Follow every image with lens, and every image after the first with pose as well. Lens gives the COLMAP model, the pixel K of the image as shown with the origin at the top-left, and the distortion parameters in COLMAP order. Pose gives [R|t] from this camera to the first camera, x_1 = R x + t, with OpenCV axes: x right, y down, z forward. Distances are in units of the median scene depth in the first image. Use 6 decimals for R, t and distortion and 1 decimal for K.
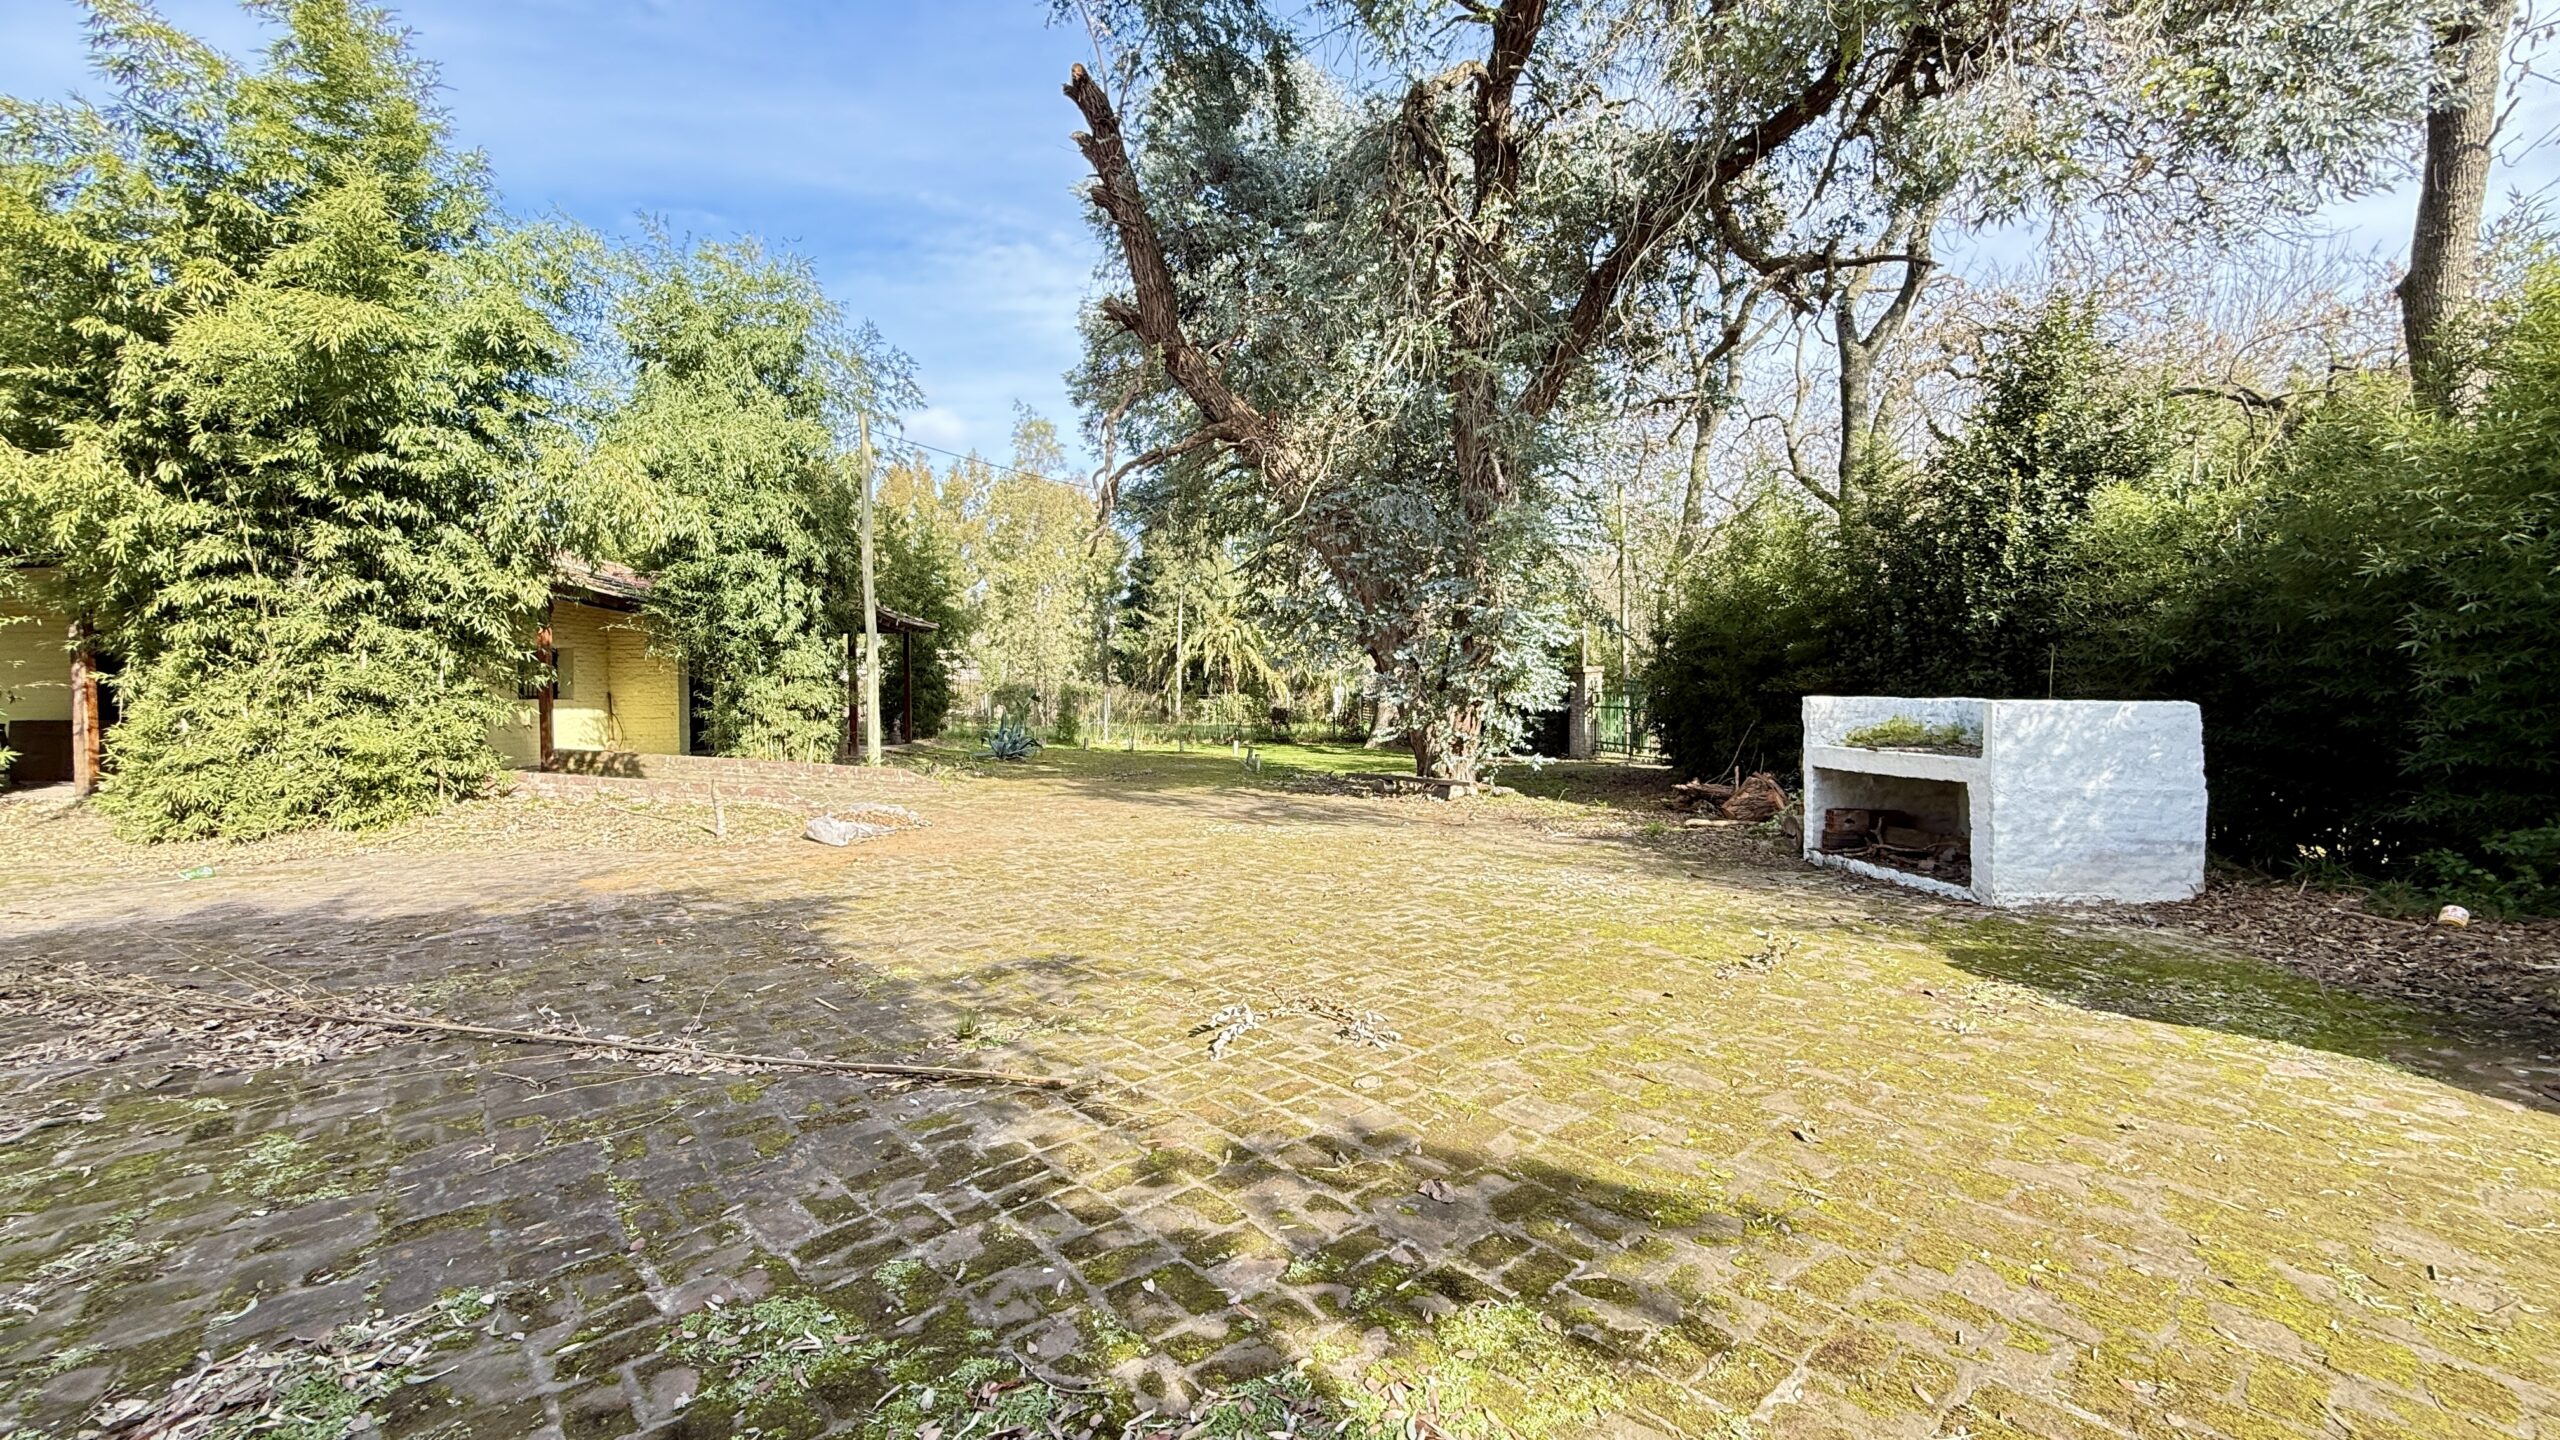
lens RADIAL K [[1034.9, 0, 1317.4], [0, 1034.9, 724.1], [0, 0, 1]] dist [-0.002467, 0.000046]
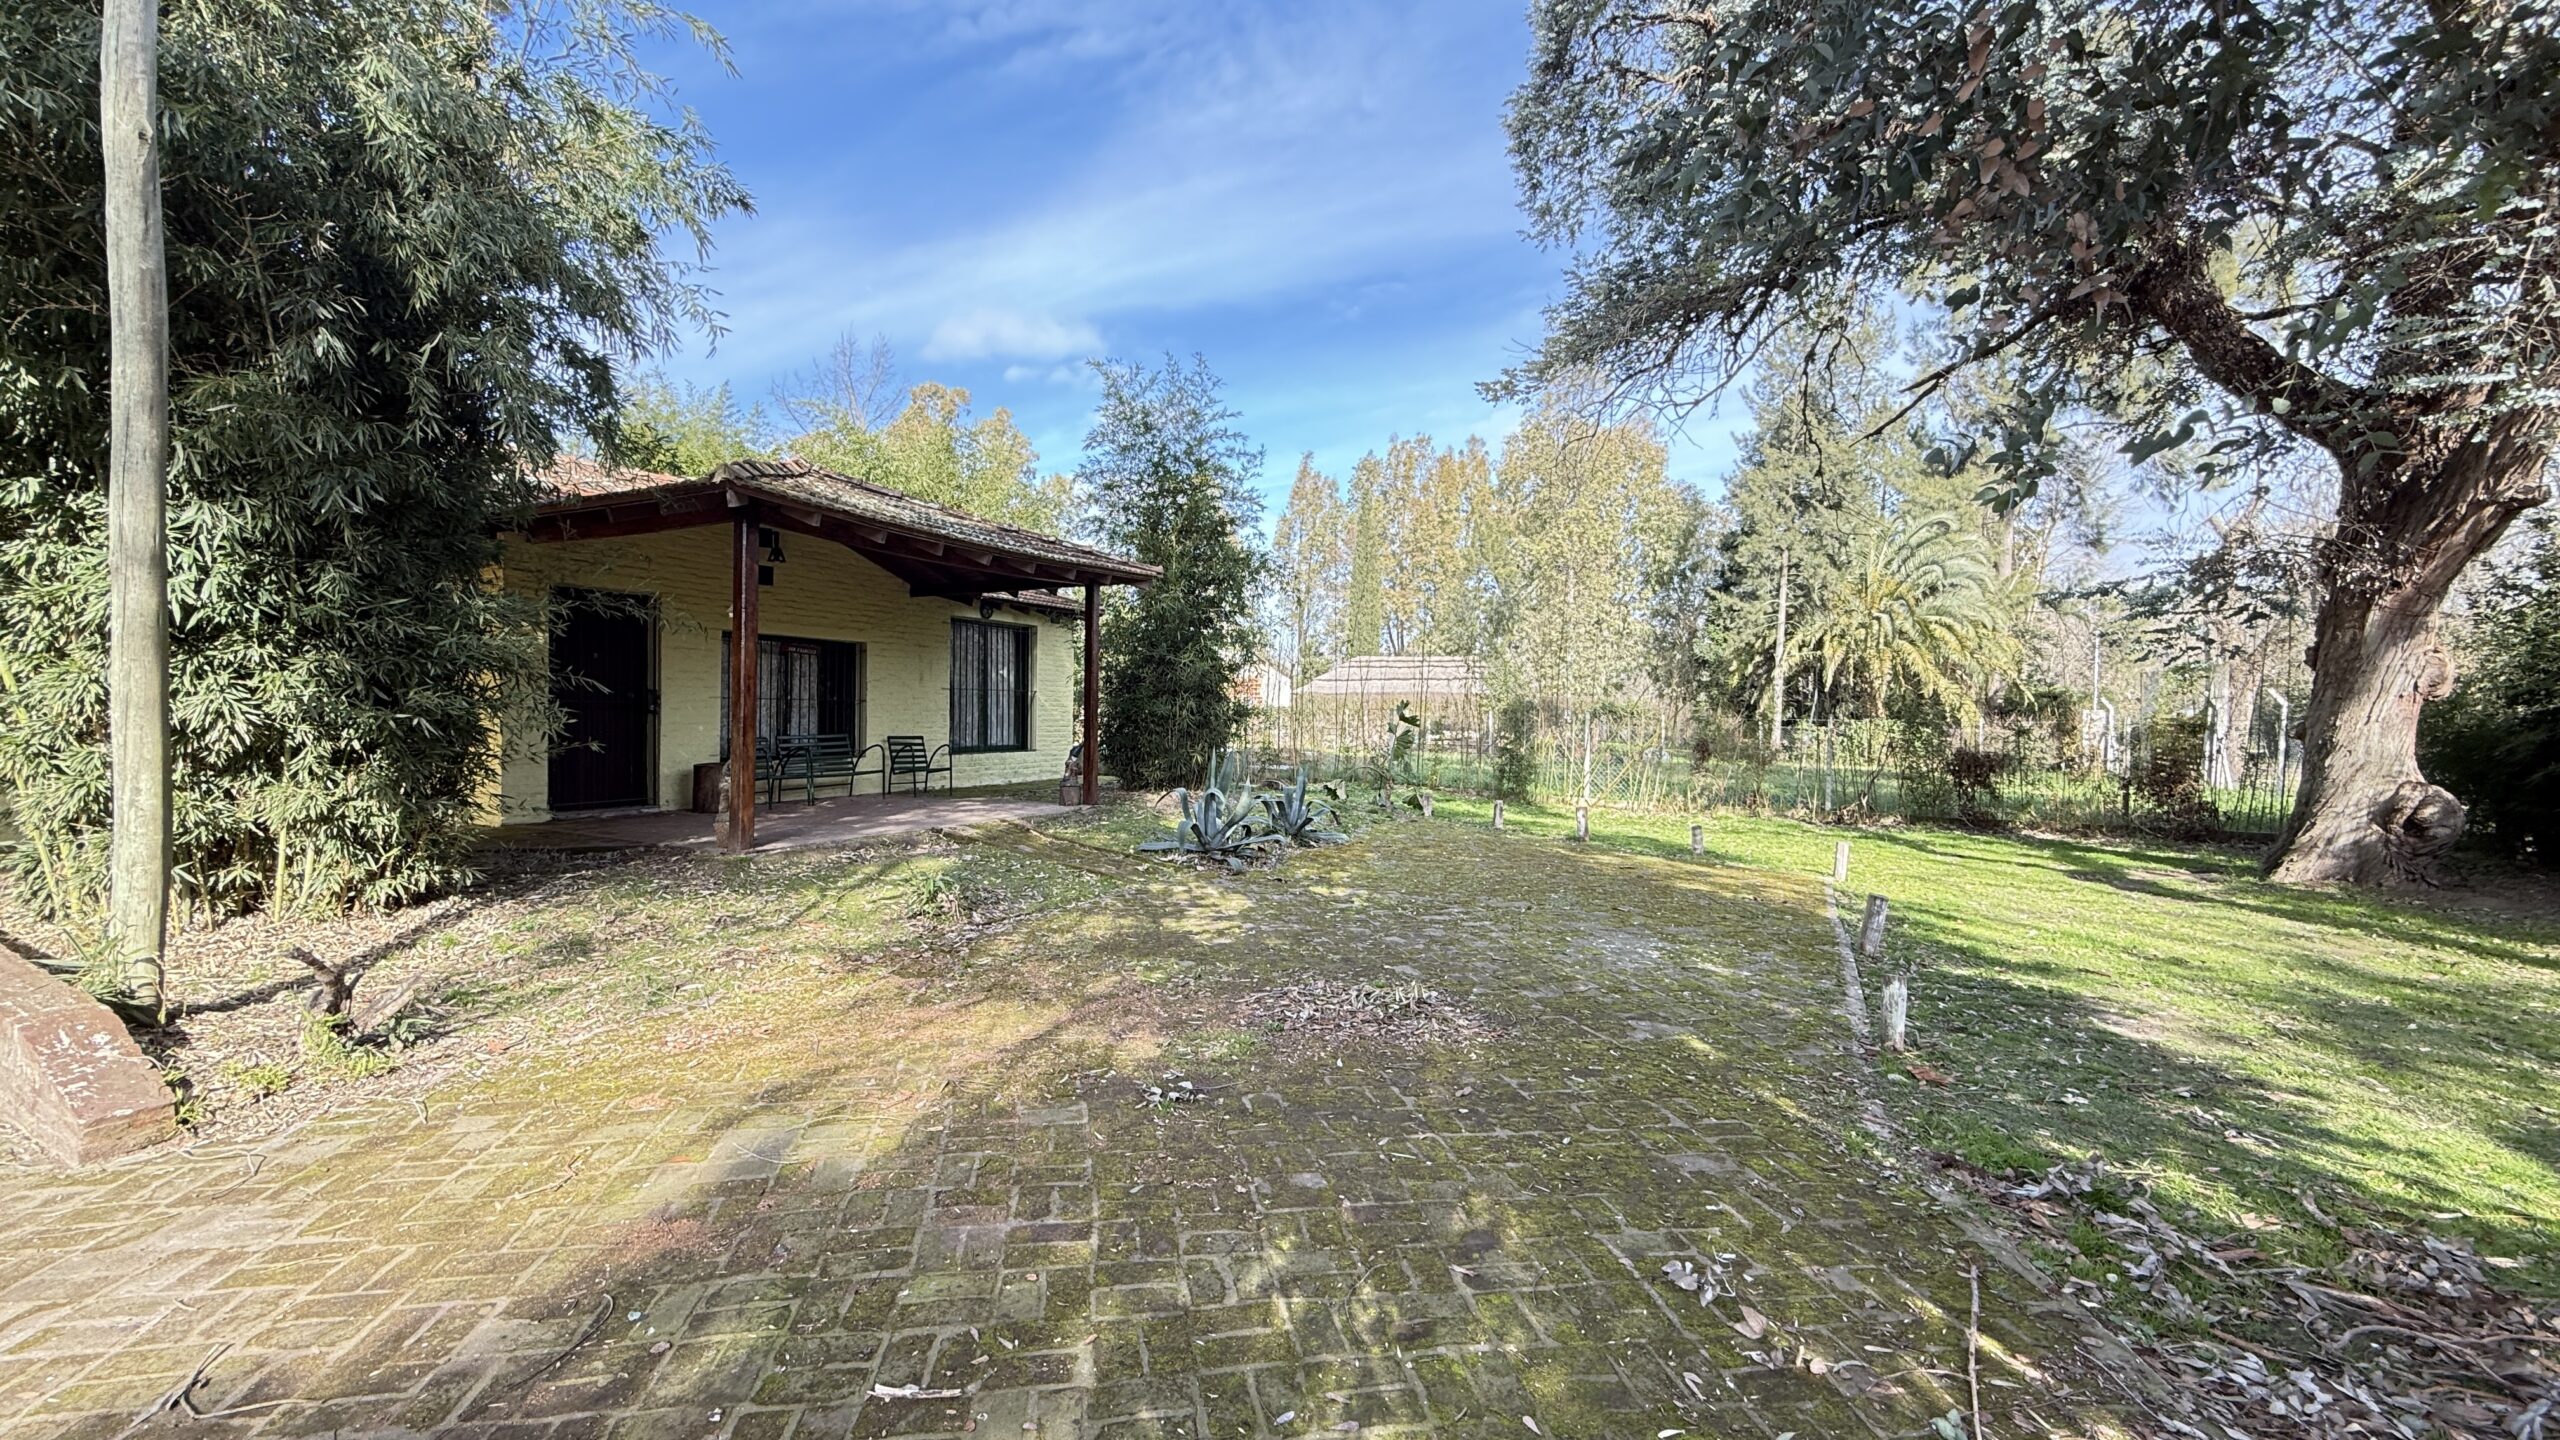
lens RADIAL K [[1034.9, 0, 1275.8], [0, 1034.9, 732.7], [0, 0, 1]] dist [-0.002467, 0.000046]
pose [[0.815154, 0.023075, -0.578784, -0.014783], [-0.031072, 0.999509, -0.003913, -0.007386], [0.578410, 0.021174, 0.815472, 0.289175]]
